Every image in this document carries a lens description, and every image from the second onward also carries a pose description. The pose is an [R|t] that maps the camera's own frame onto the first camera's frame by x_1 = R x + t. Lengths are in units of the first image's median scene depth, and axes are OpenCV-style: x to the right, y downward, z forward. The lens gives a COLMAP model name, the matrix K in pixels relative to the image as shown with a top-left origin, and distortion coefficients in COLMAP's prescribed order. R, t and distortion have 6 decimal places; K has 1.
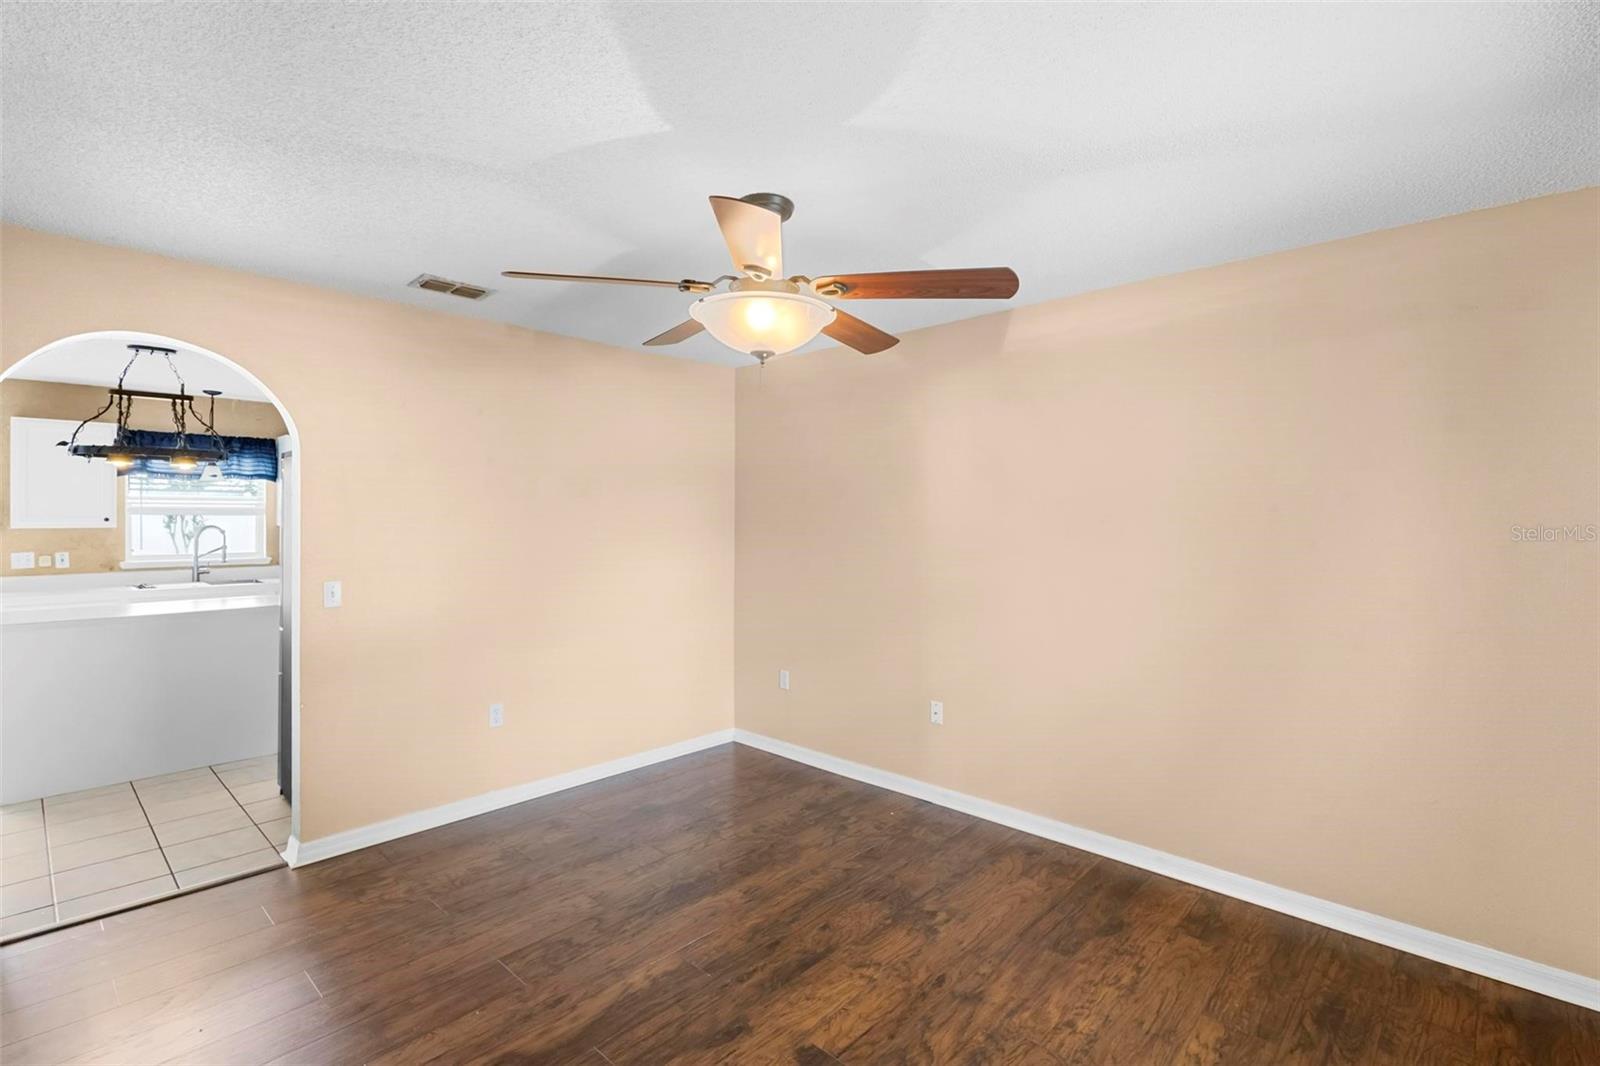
lens RADIAL K [[742.5, 0, 791.1], [0, 742.5, 520.6], [0, 0, 1]] dist [0.008705, -0.002426]
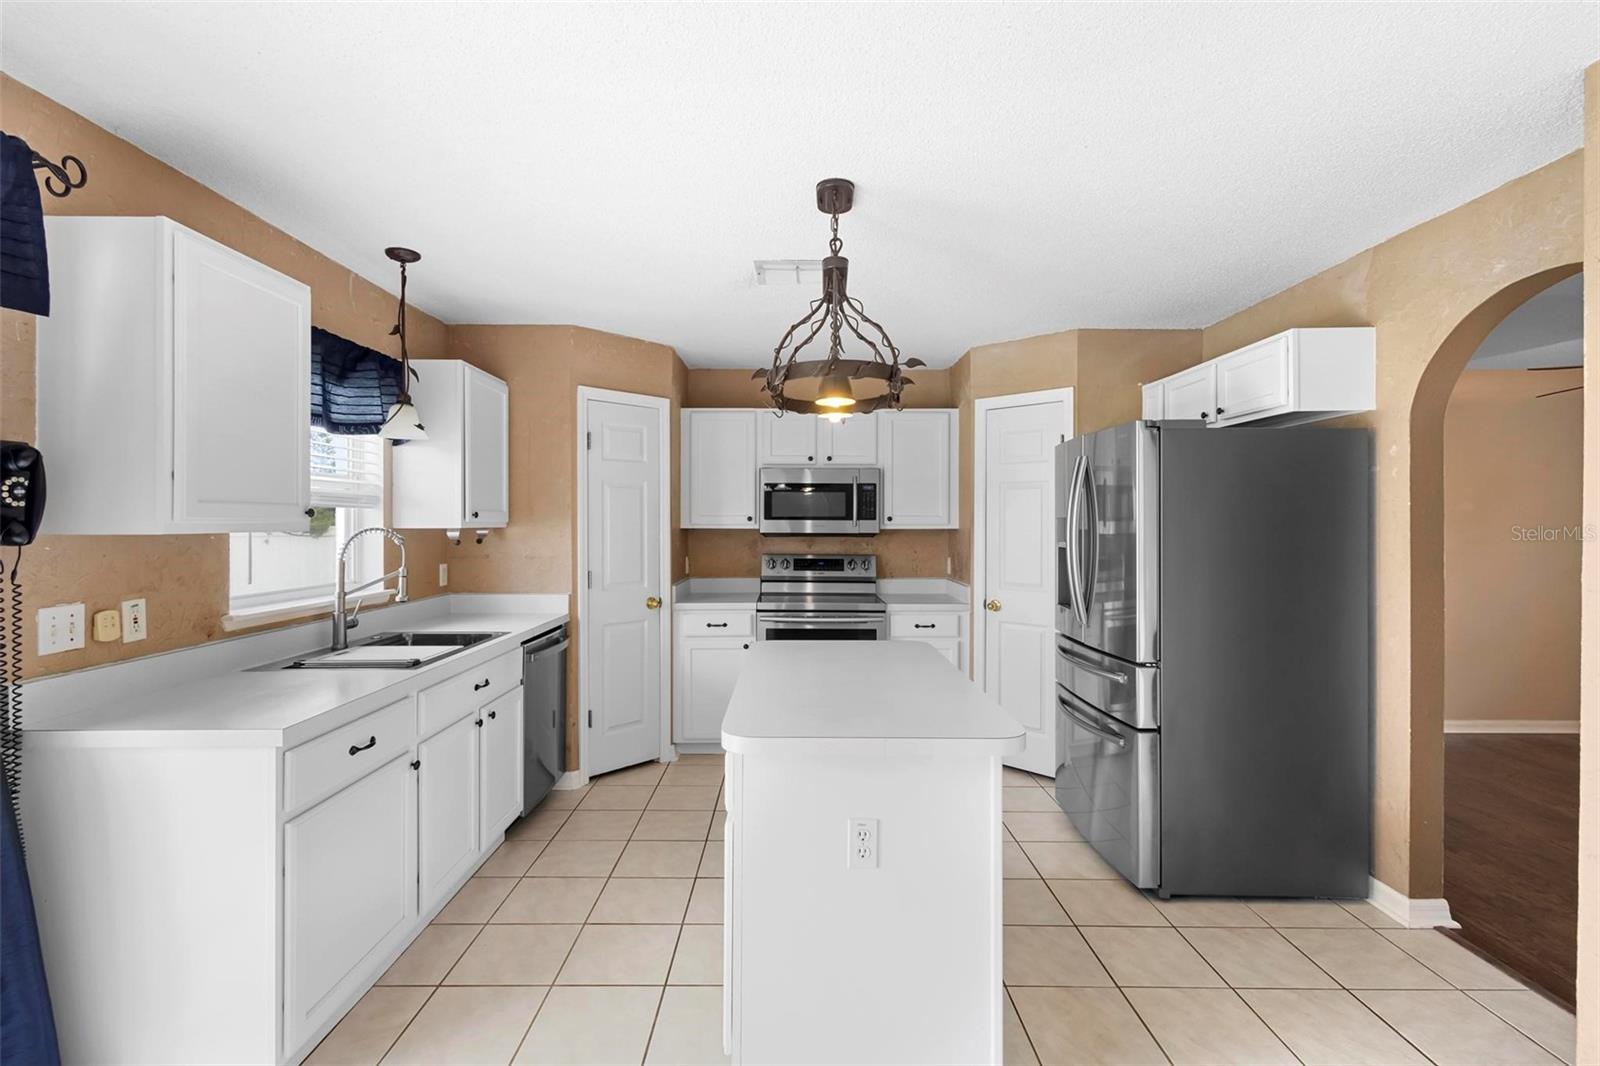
lens RADIAL K [[742.5, 0, 799.5], [0, 742.5, 525.4], [0, 0, 1]] dist [0.008705, -0.002426]
pose [[0.746423, -0.008869, 0.665413, -0.934374], [0.006126, 0.999960, 0.006457, 0.004464], [-0.665444, -0.000743, 0.746448, 0.476108]]
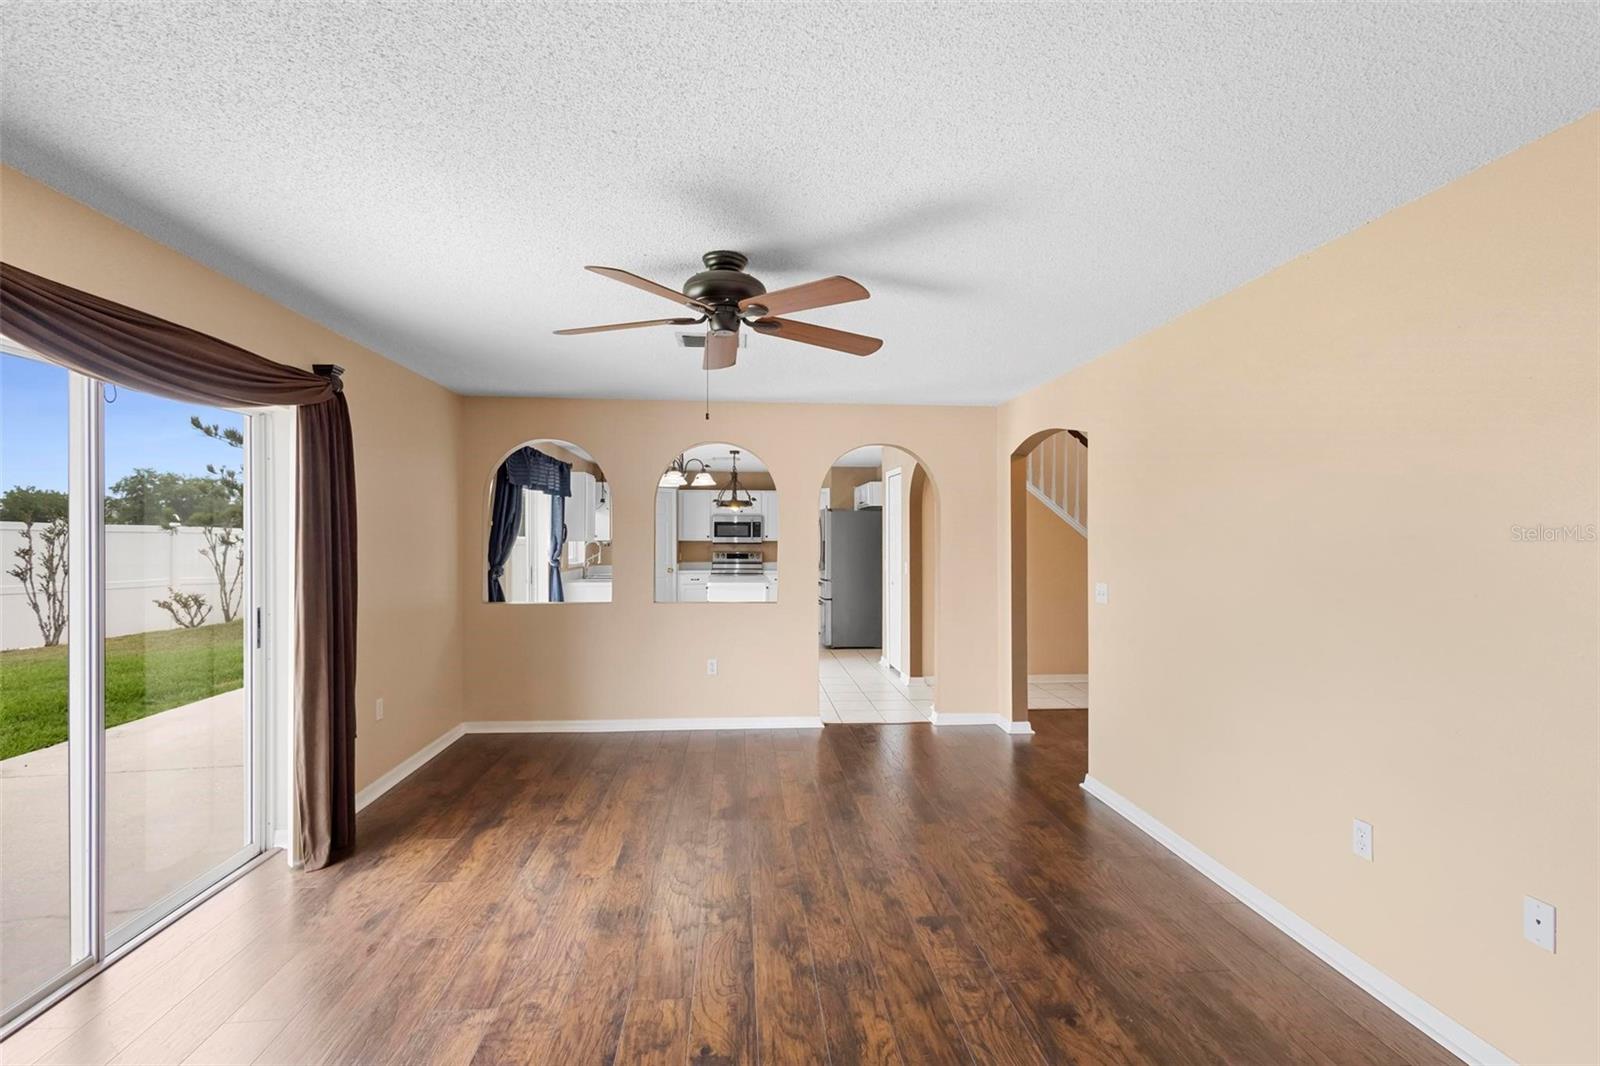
lens RADIAL K [[742.5, 0, 798.6], [0, 742.5, 535.9], [0, 0, 1]] dist [0.008705, -0.002426]
pose [[0.693808, -0.005971, 0.720135, -1.672816], [0.006525, 0.999977, 0.002005, -0.001886], [-0.720131, 0.003308, 0.693831, -0.403729]]
